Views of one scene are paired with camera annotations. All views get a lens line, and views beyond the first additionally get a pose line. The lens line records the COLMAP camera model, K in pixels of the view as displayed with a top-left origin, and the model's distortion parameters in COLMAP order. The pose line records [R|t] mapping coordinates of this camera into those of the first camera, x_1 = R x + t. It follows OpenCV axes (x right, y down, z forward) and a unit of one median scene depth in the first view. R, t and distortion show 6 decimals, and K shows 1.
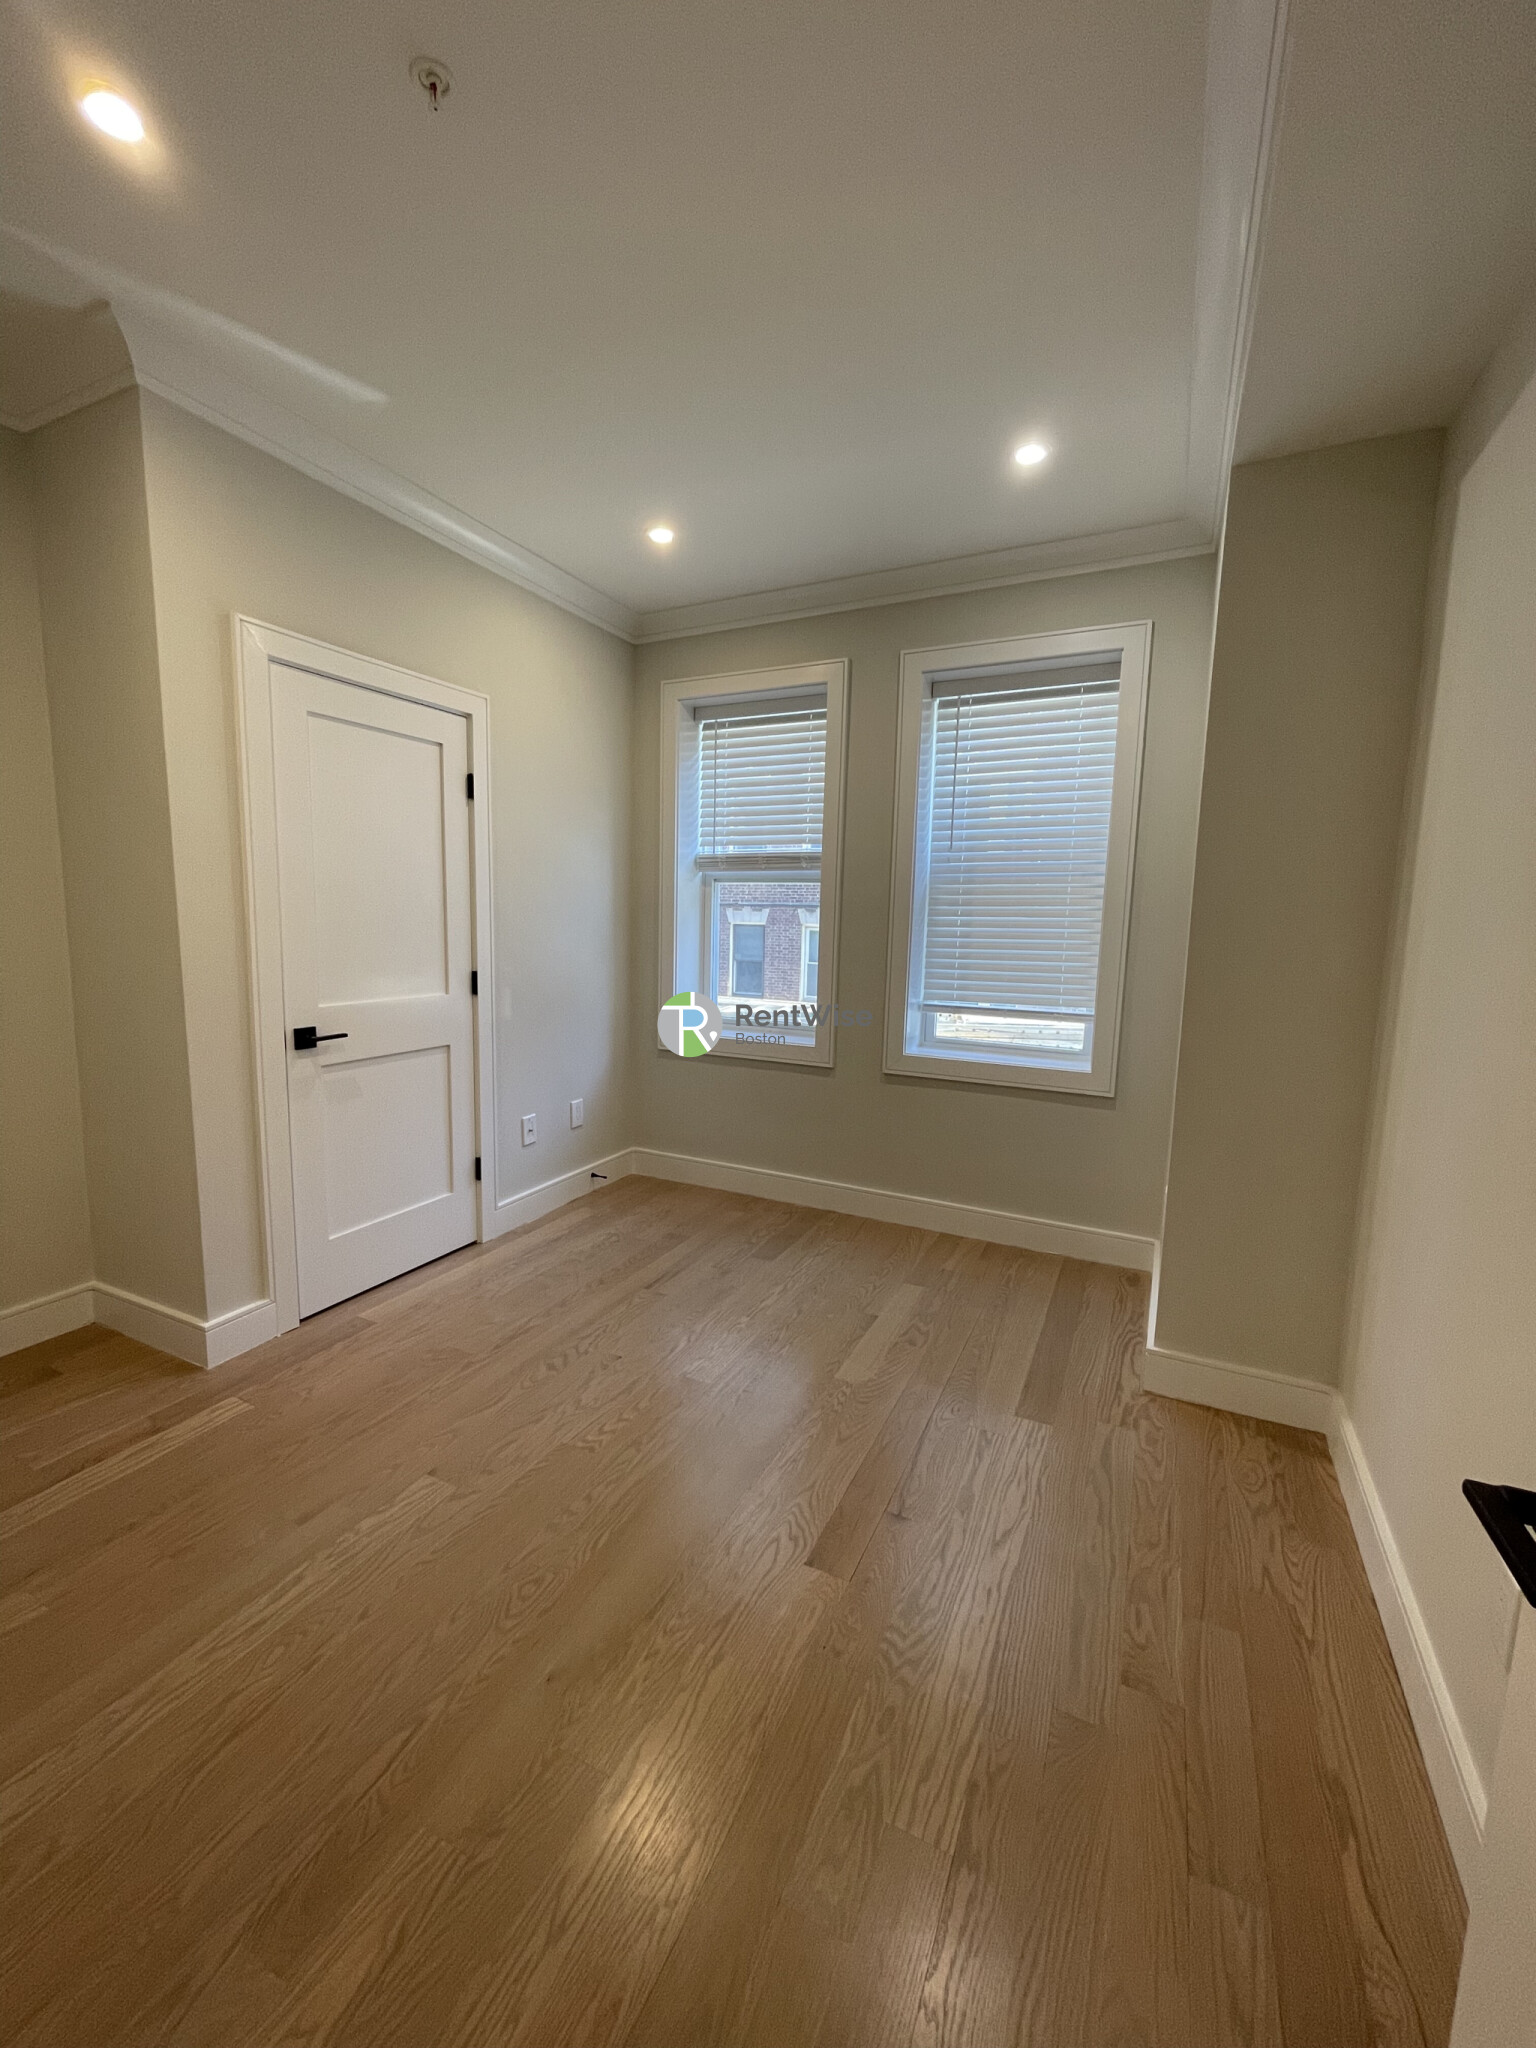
lens RADIAL K [[831.2, 0, 763.5], [0, 831.2, 1034.7], [0, 0, 1]] dist [-0.002507, 0.000381]
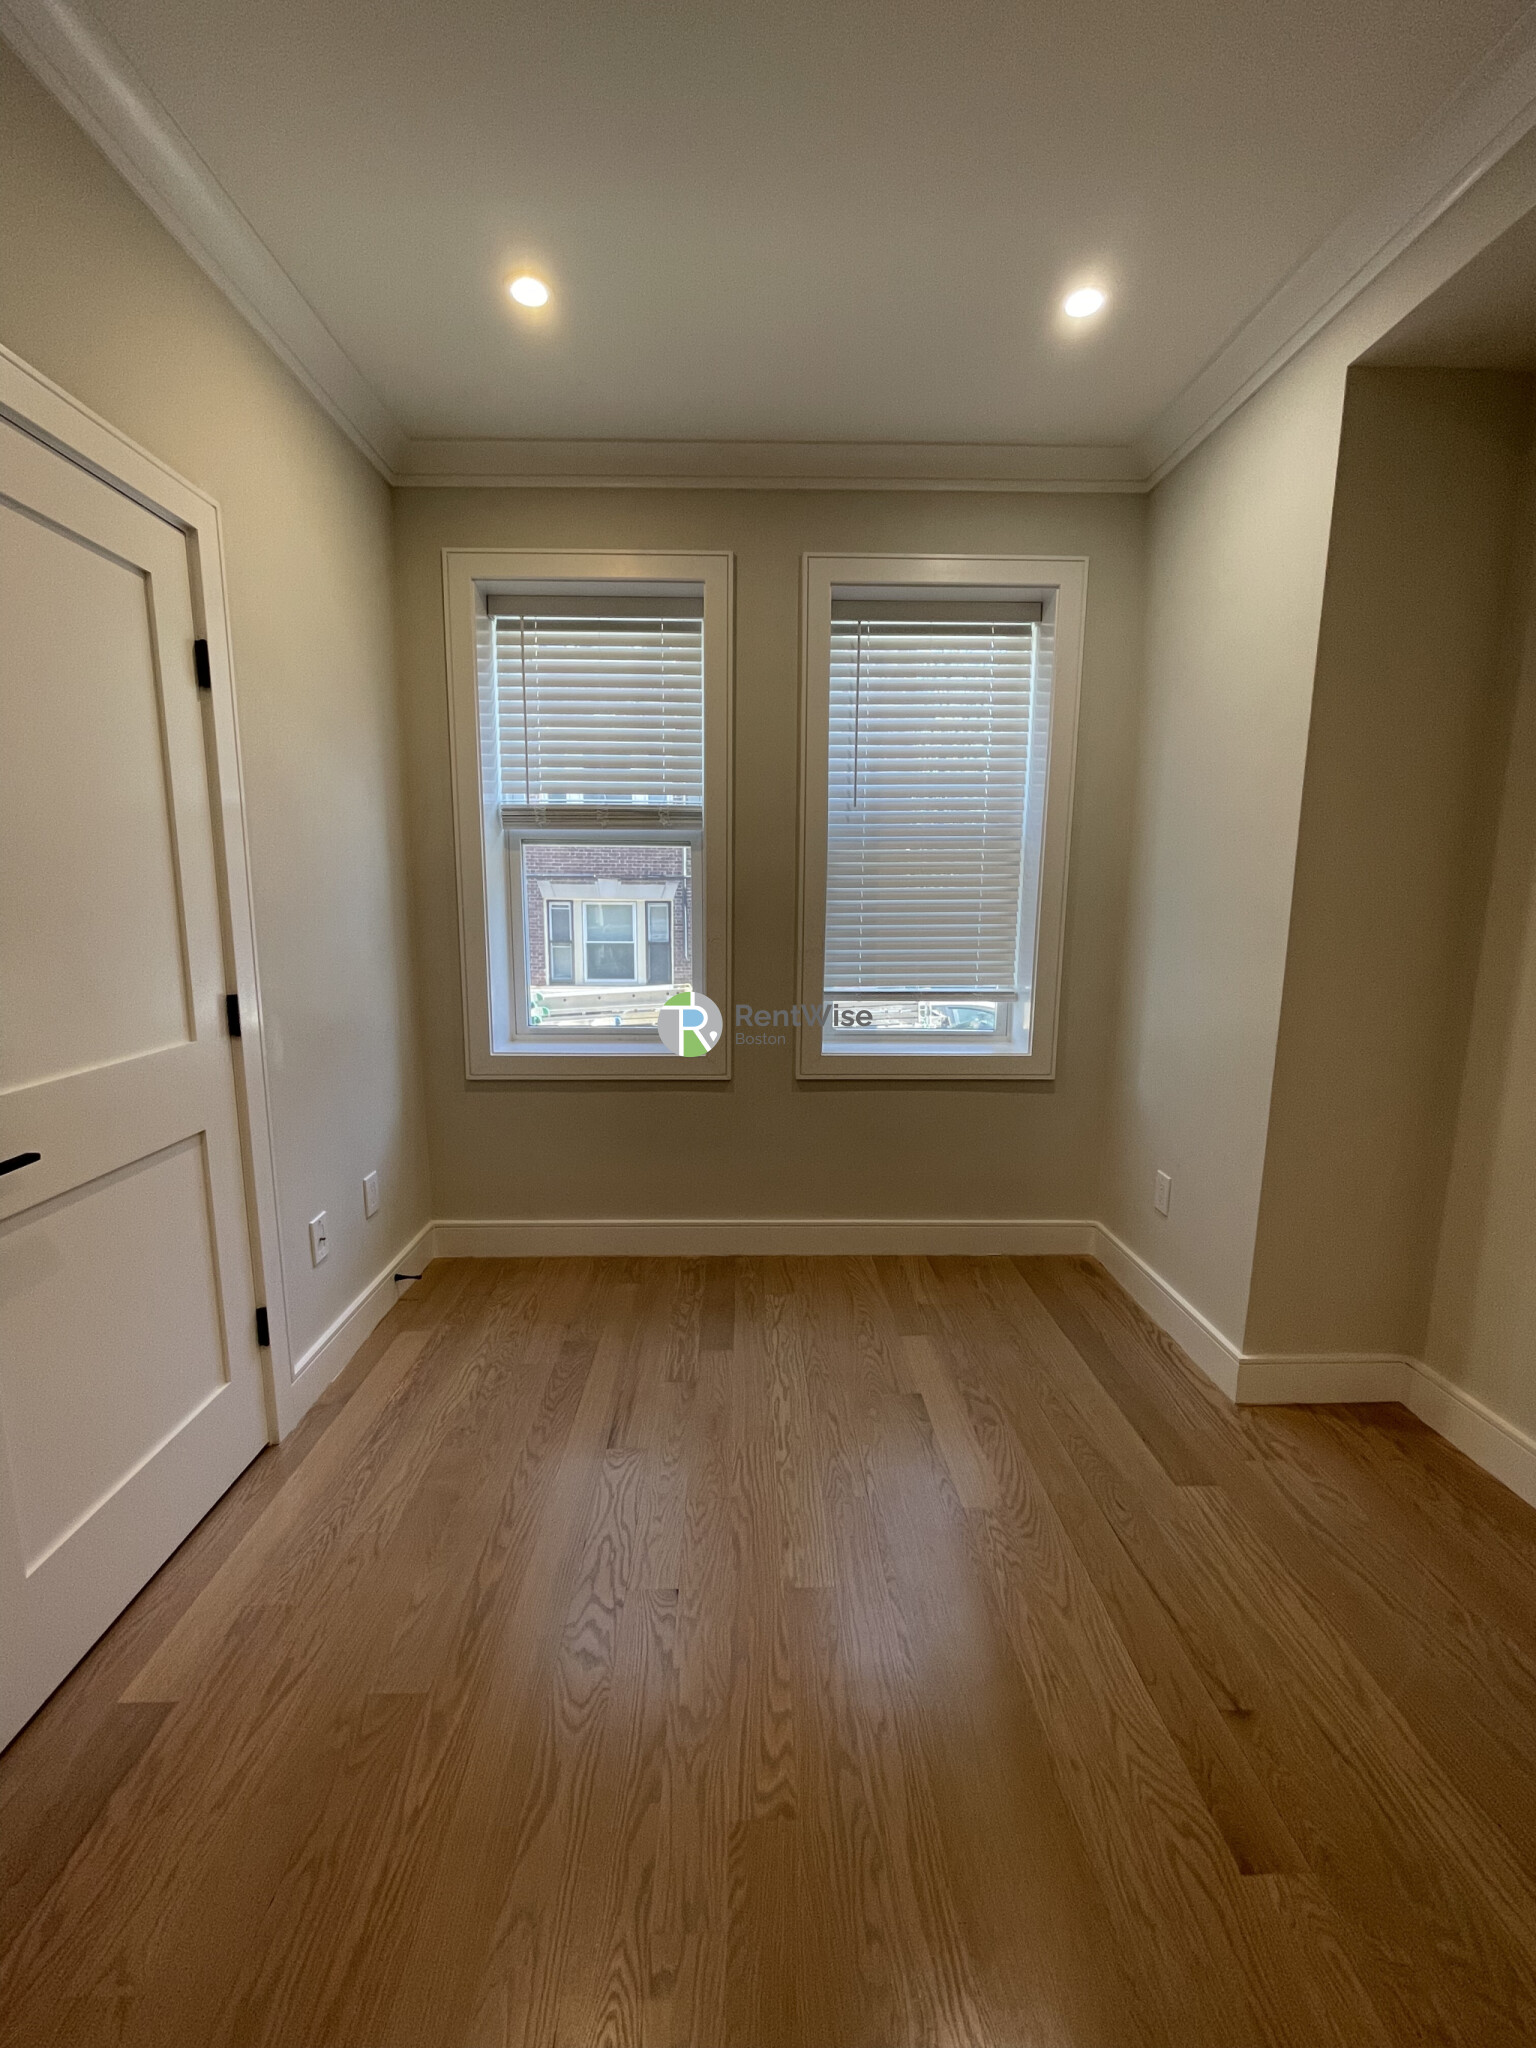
lens RADIAL K [[831.2, 0, 766.1], [0, 831.2, 1029.3], [0, 0, 1]] dist [-0.002507, 0.000381]
pose [[0.883772, -0.092884, 0.458605, -0.276738], [0.078878, 0.995647, 0.049648, -0.050407], [-0.461221, -0.007704, 0.887252, 0.311307]]
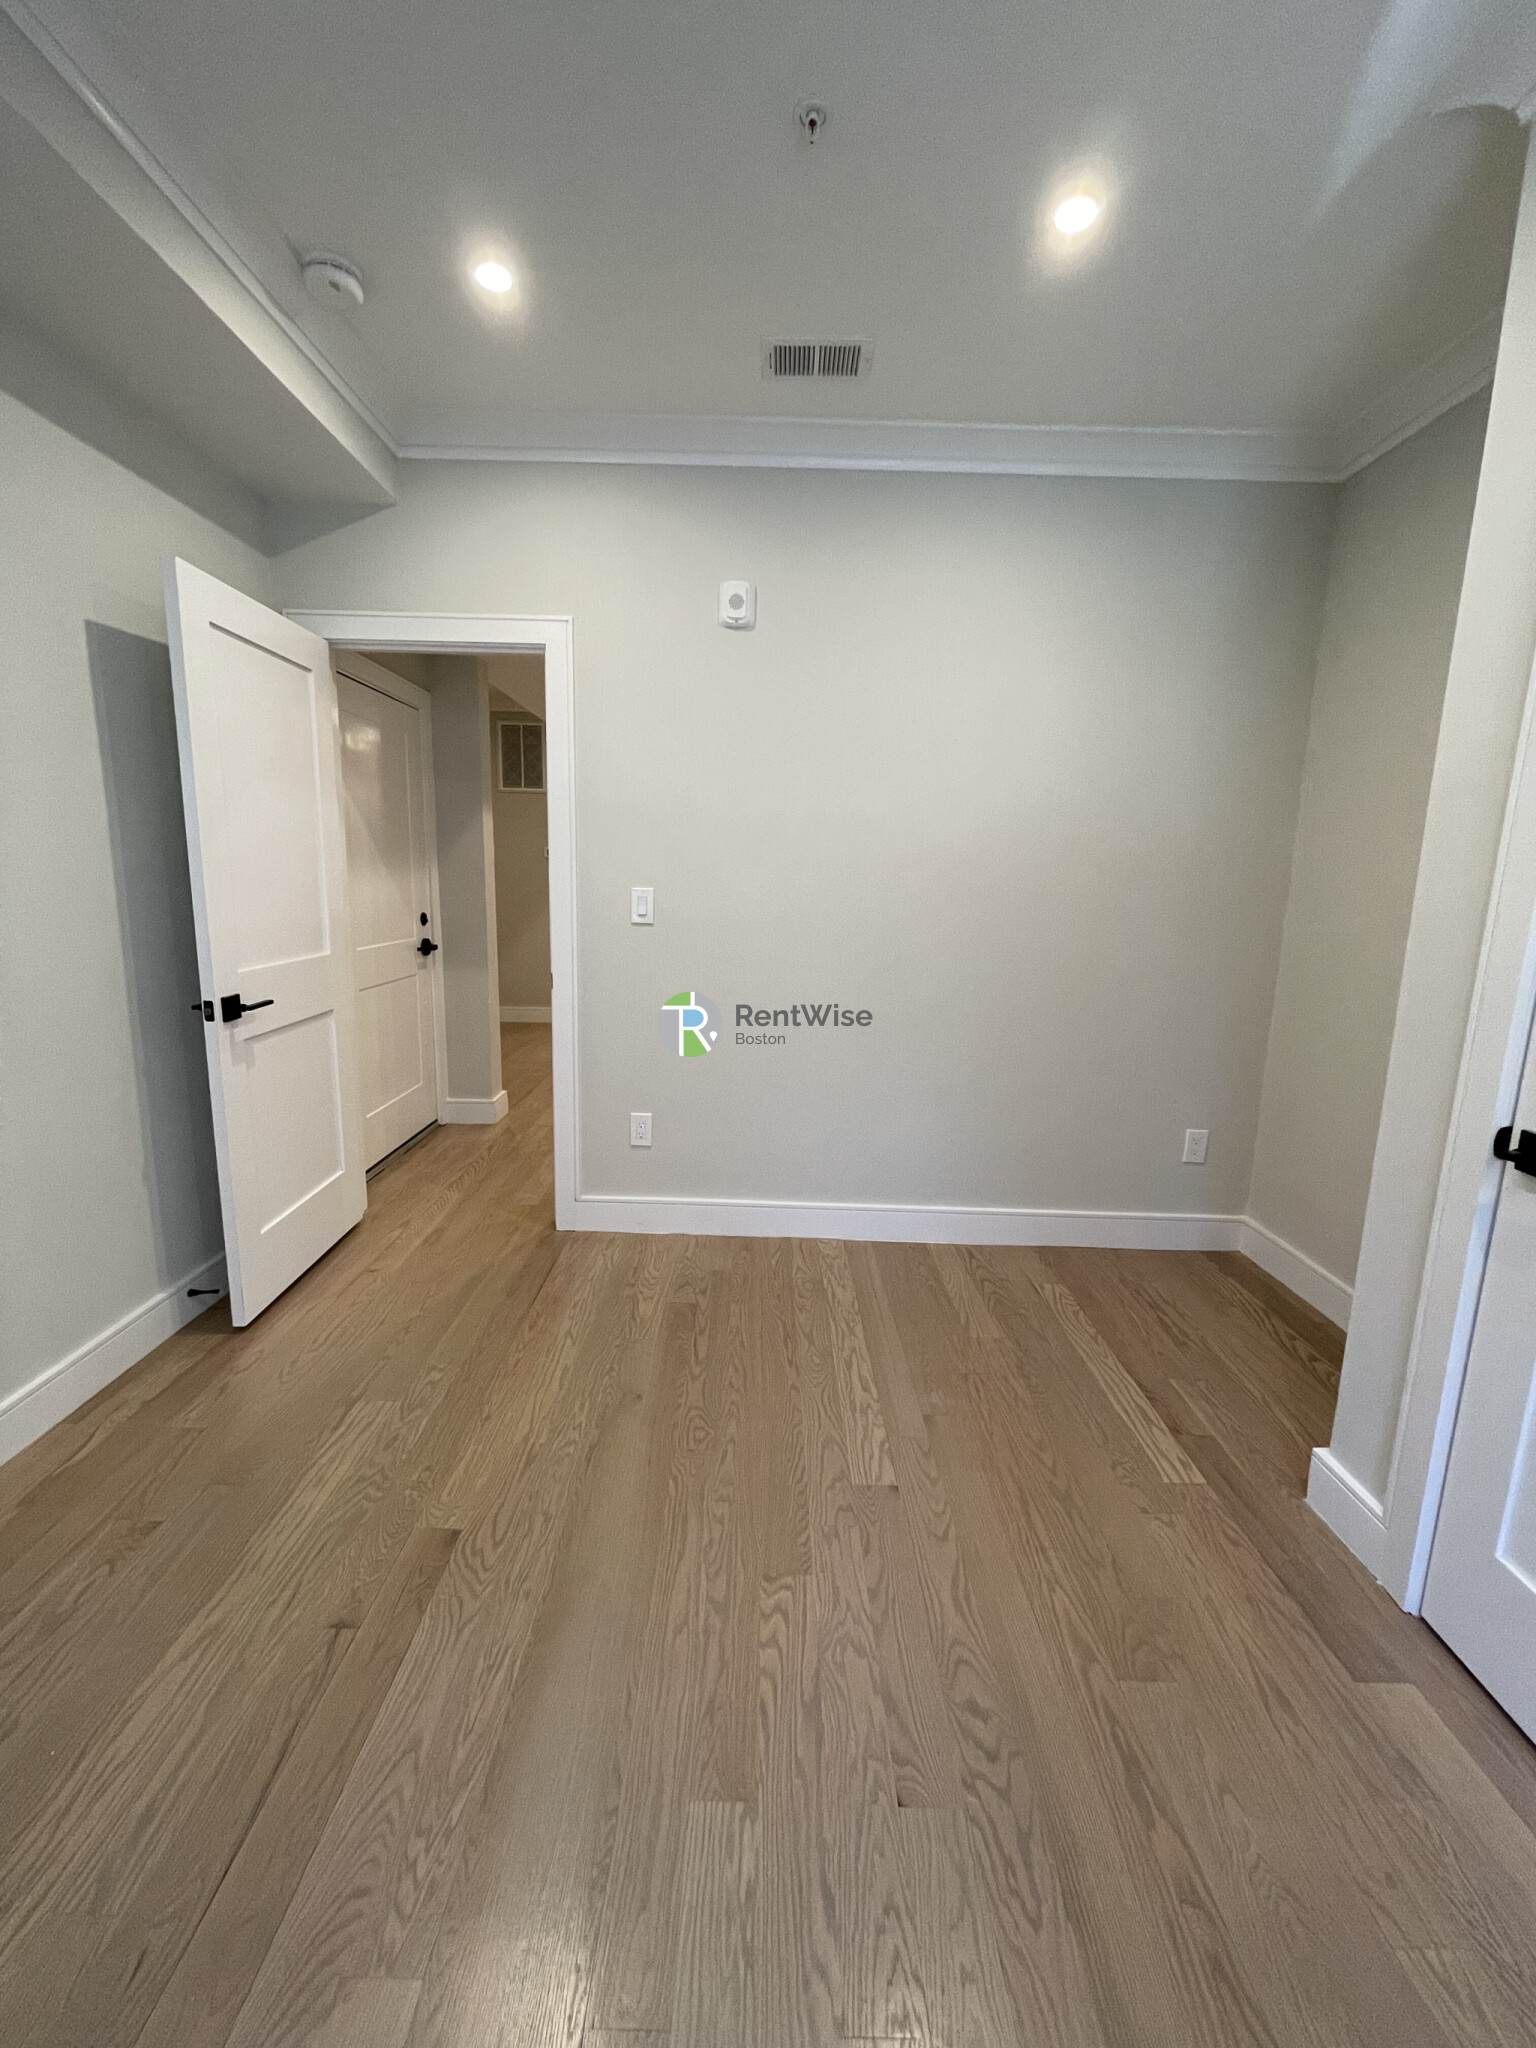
lens RADIAL K [[831.2, 0, 757.6], [0, 831.2, 1022.6], [0, 0, 1]] dist [-0.002507, 0.000381]
pose [[-0.898623, 0.027762, -0.437843, 0.077410], [-0.115641, 0.947714, 0.297431, -0.134039], [0.423207, 0.317911, -0.848427, 0.937622]]
